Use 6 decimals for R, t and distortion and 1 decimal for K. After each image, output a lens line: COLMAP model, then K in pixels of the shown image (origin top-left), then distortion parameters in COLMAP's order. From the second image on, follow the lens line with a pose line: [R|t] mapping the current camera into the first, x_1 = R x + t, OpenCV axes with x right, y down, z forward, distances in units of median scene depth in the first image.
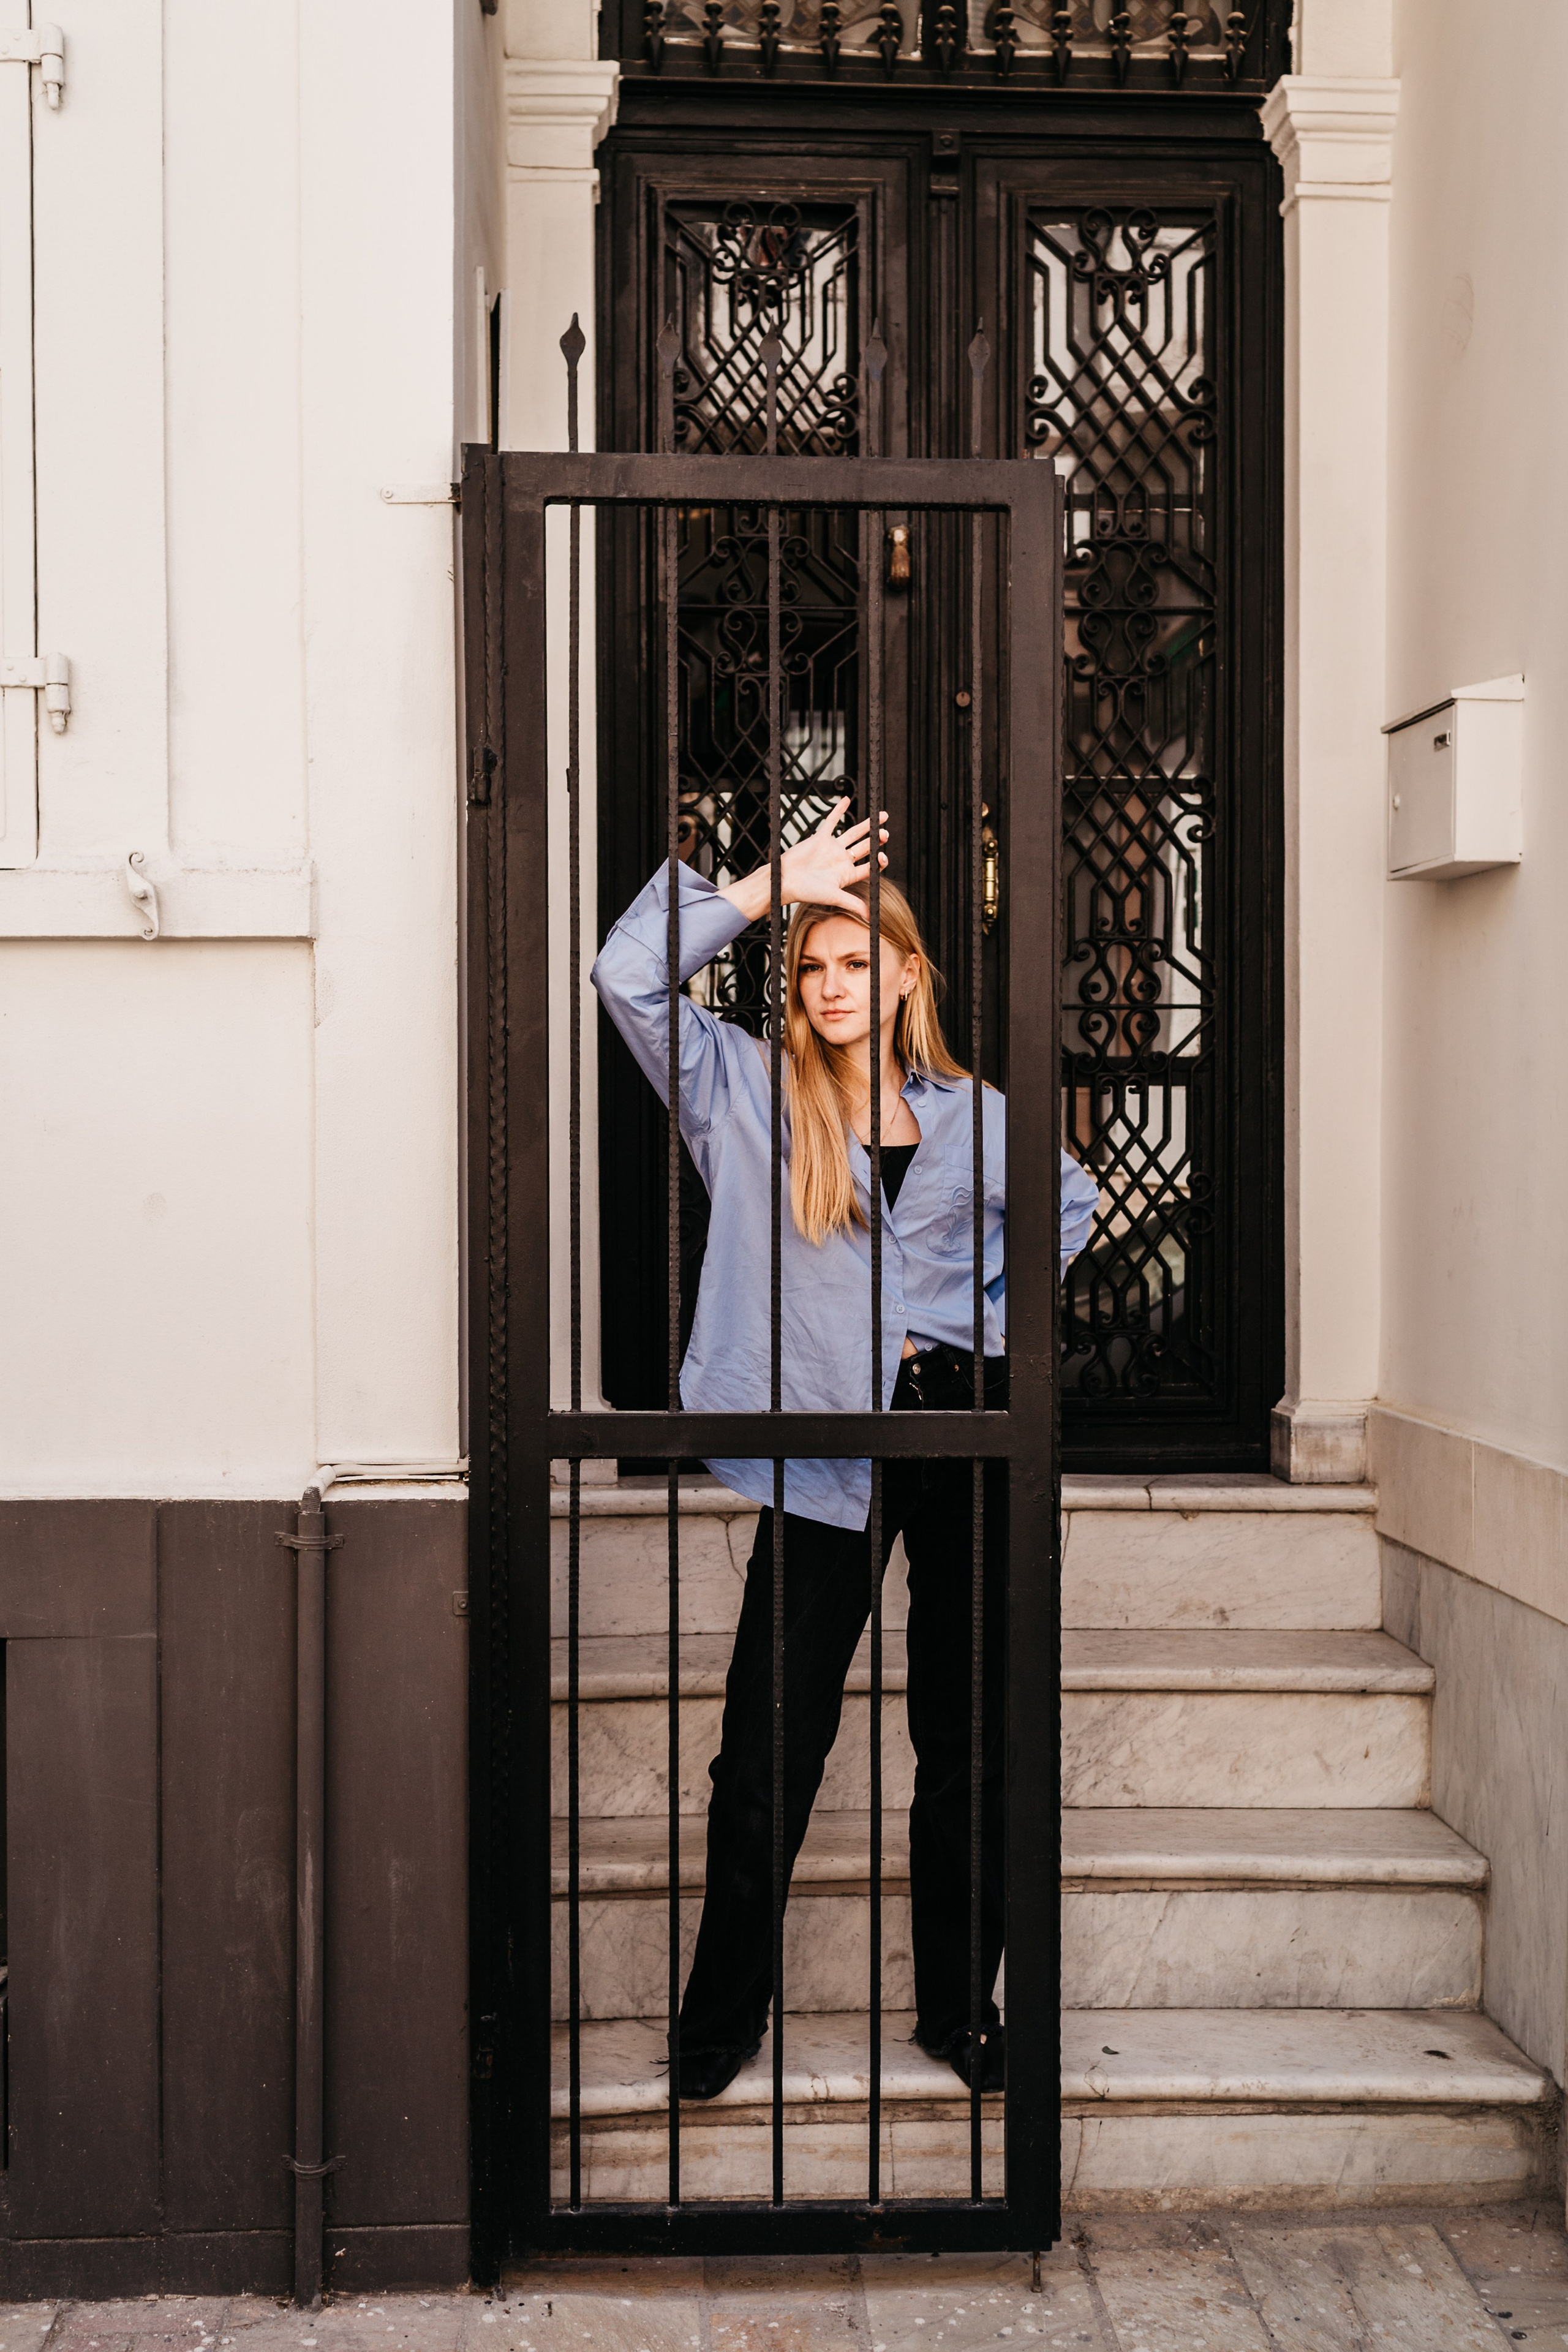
lens RADIAL K [[2622.5, 0, 790.2], [0, 2622.5, 1236.4], [0, 0, 1]] dist [-0.000465, 0.005824]
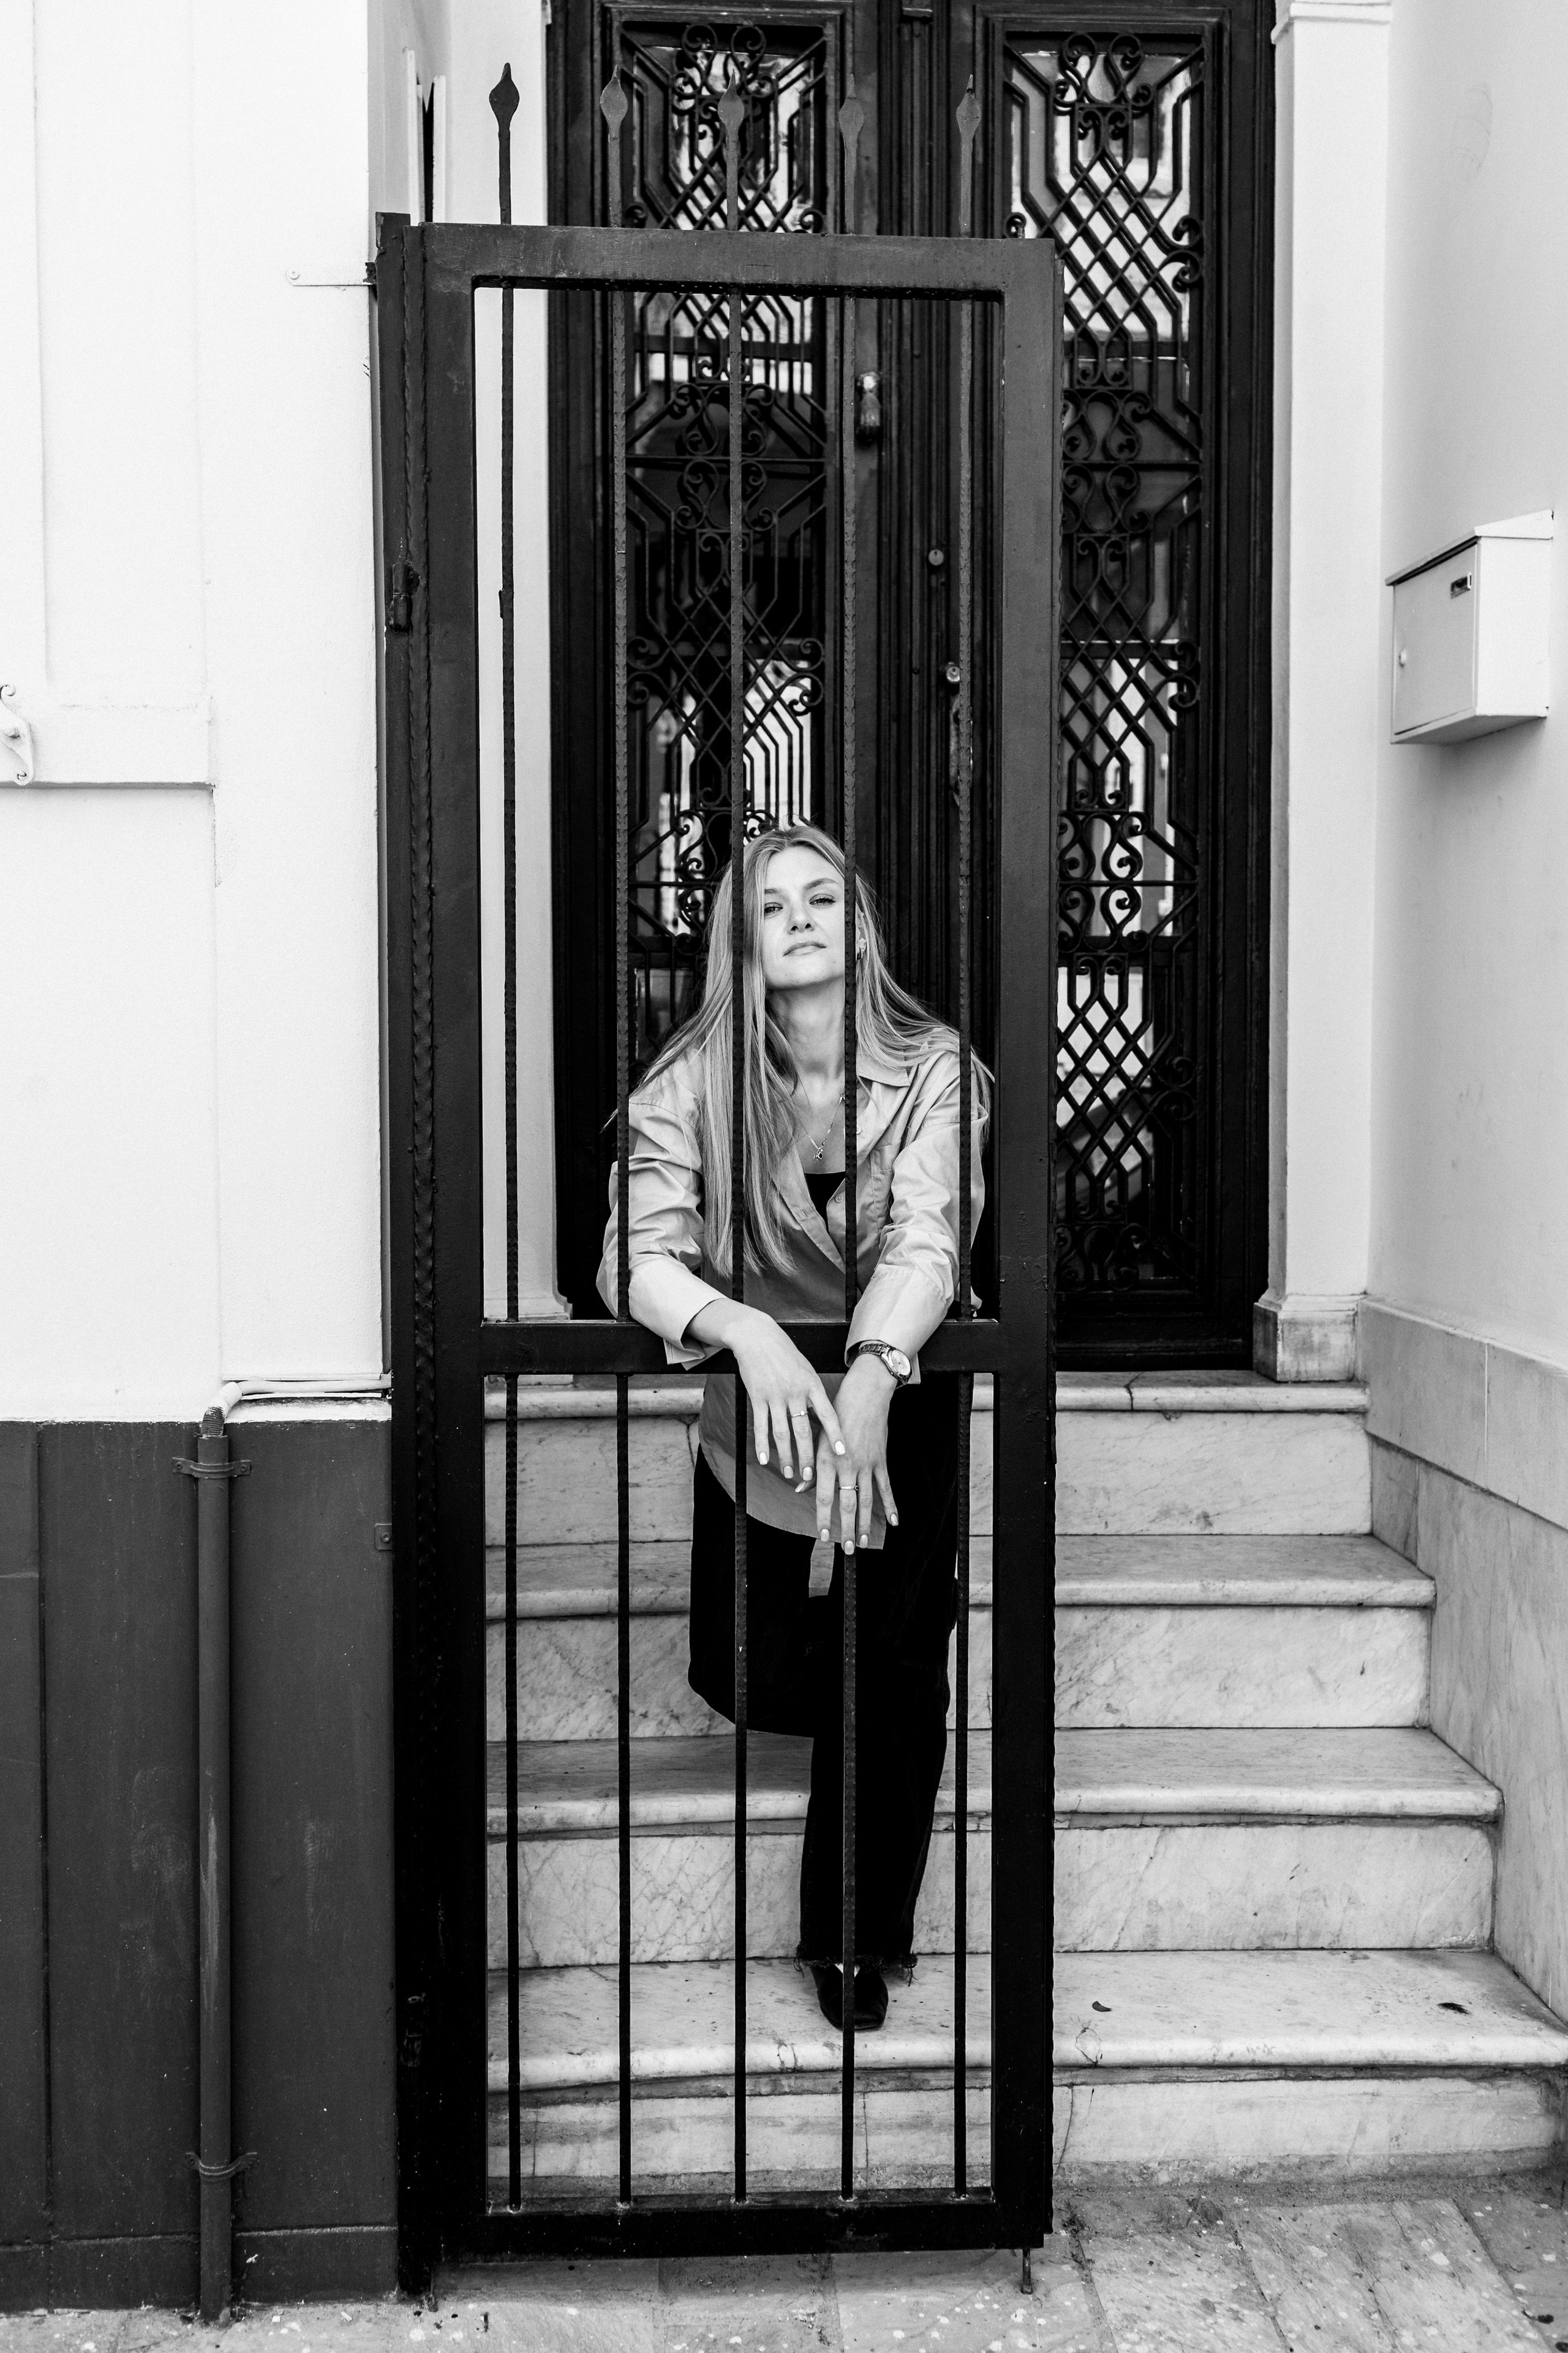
lens RADIAL K [[2303.2, 0, 784.3], [0, 2303.2, 1180.5], [0, 0, 1]] dist [0.001323, 0.002522]
pose [[0.999910, -0.000201, 0.013438, -0.000196], [-0.000134, 0.999690, 0.024895, -0.000212], [-0.013439, -0.024895, 0.999600, 0.189609]]
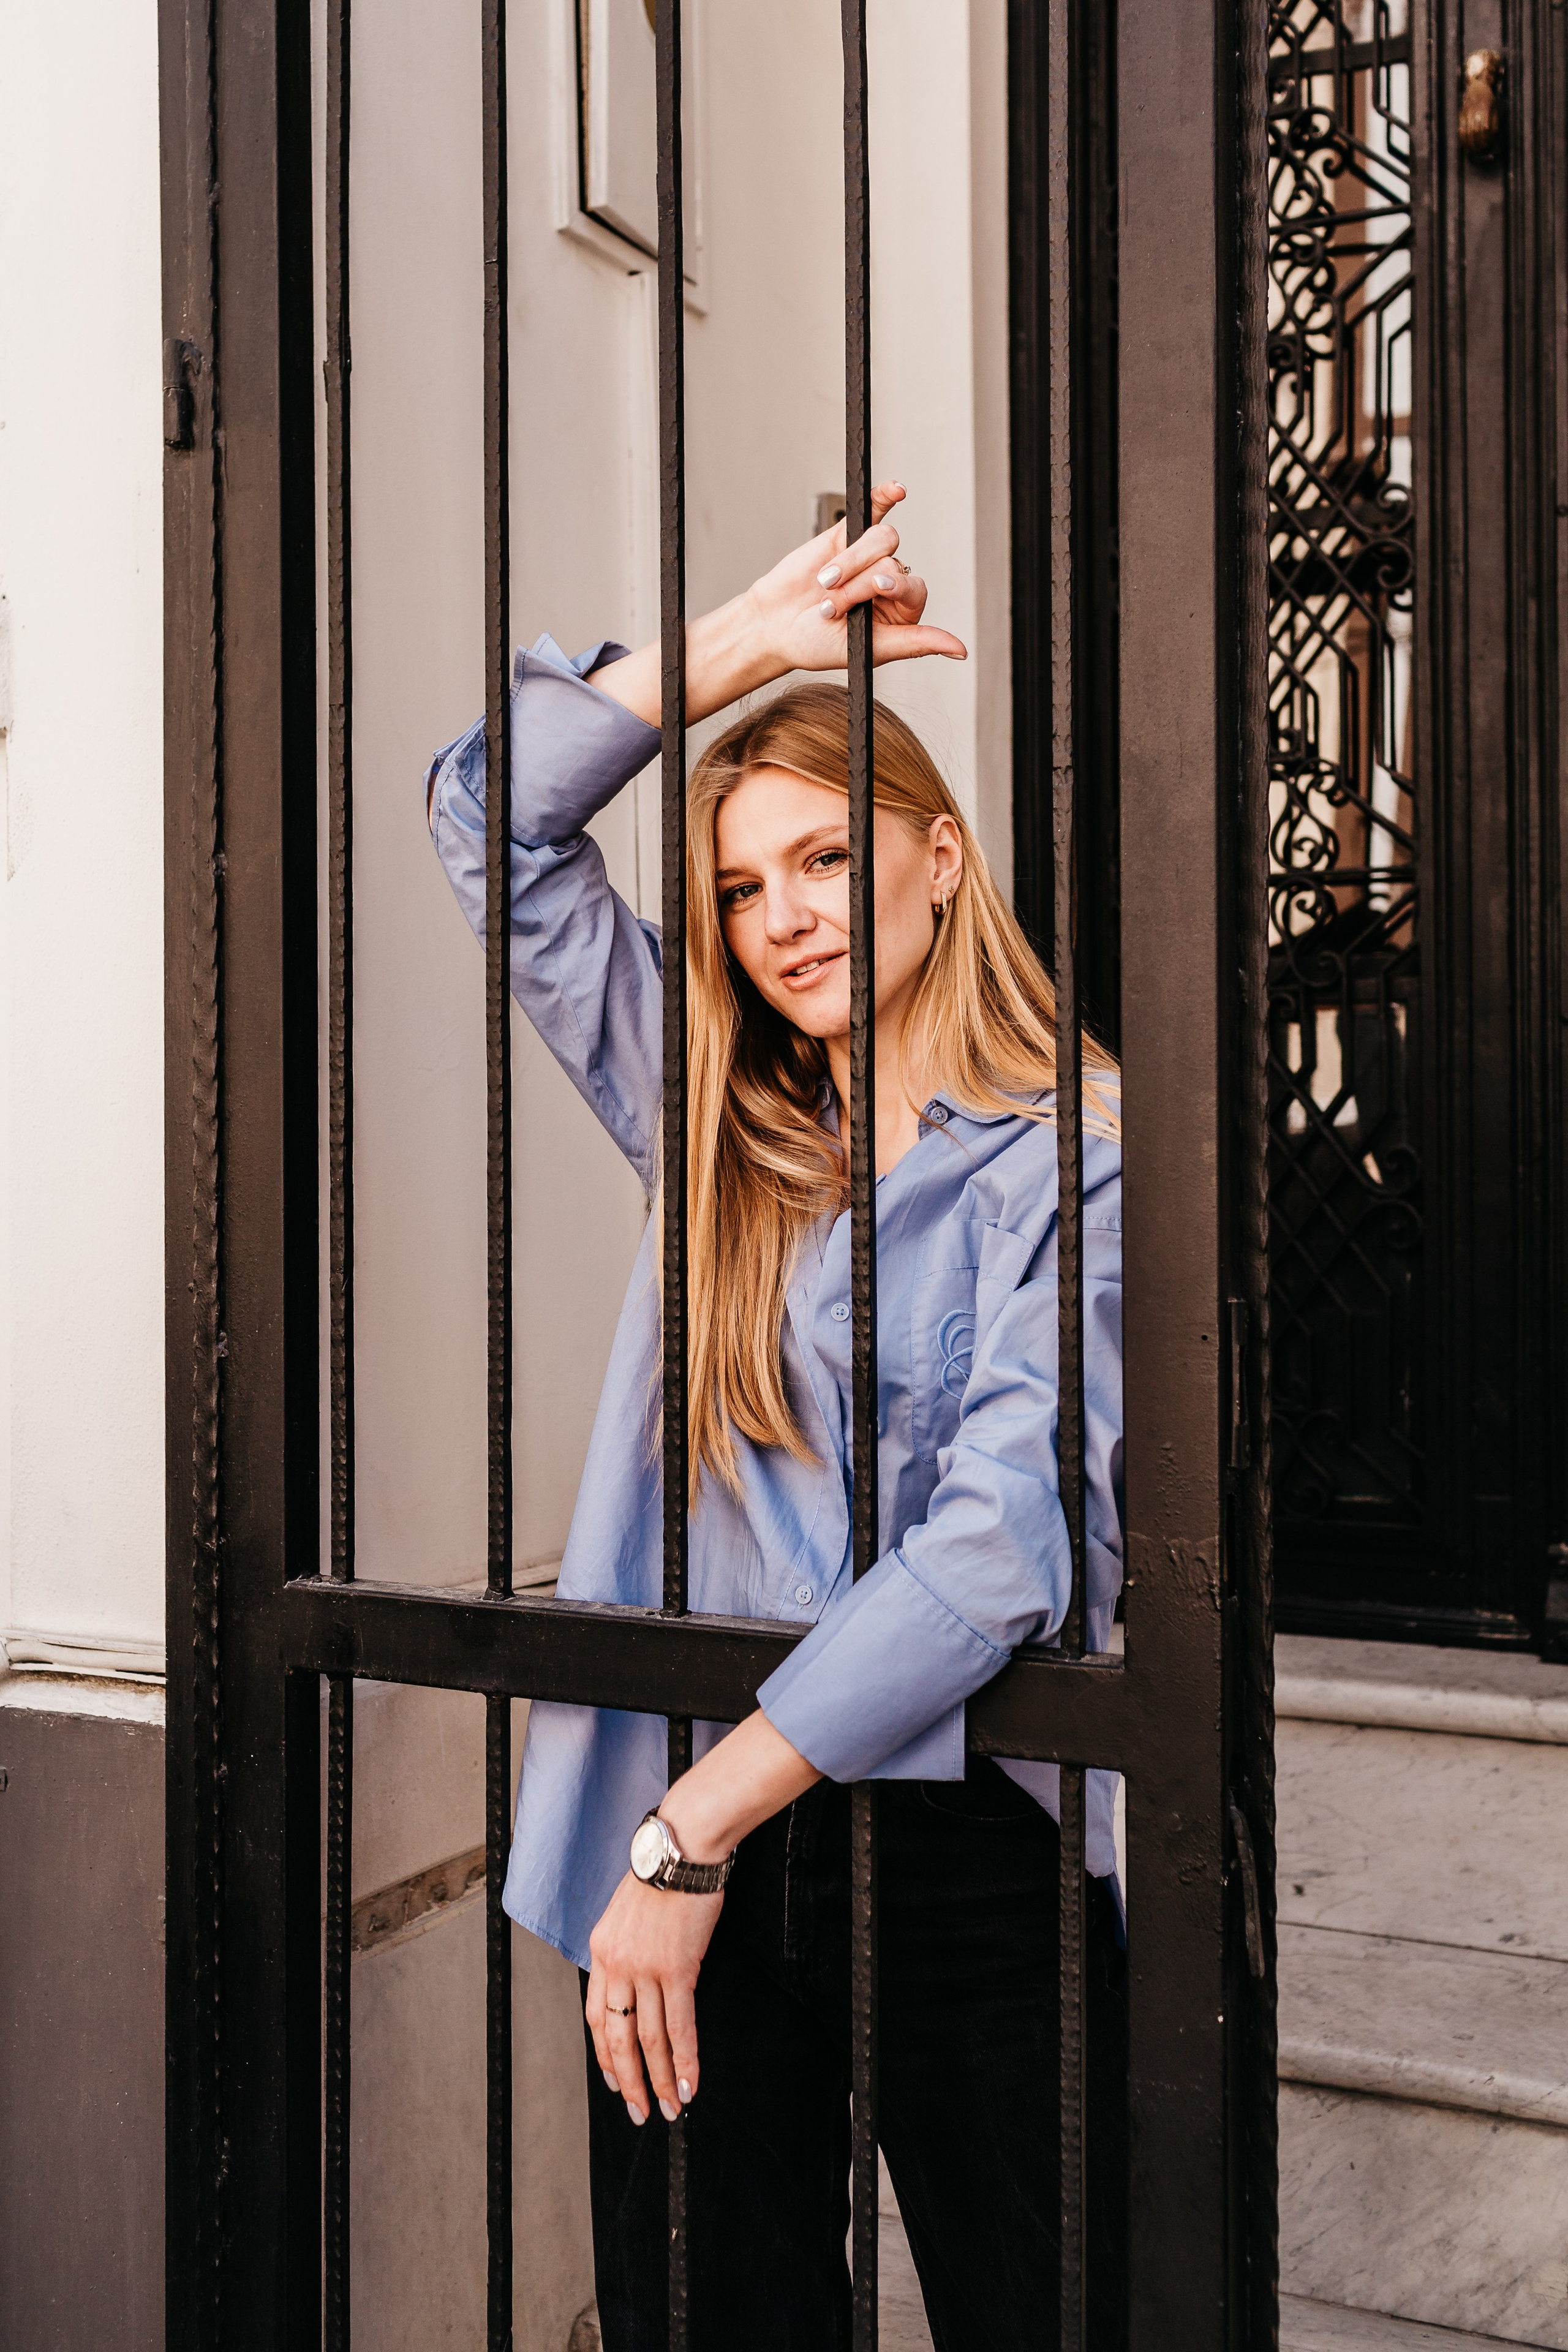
lens RADIAL K [[2407.7, 0, 782.0], [0, 2407.7, 1136.7], [0, 0, 1]] dist [0.006376, -0.003109]
pose [[0.871815, -0.007170, -0.489783, 0.197530], [-0.012025, 0.999278, -0.036033, -0.004700], [0.489688, 0.037303, 0.871099, 0.533181]]
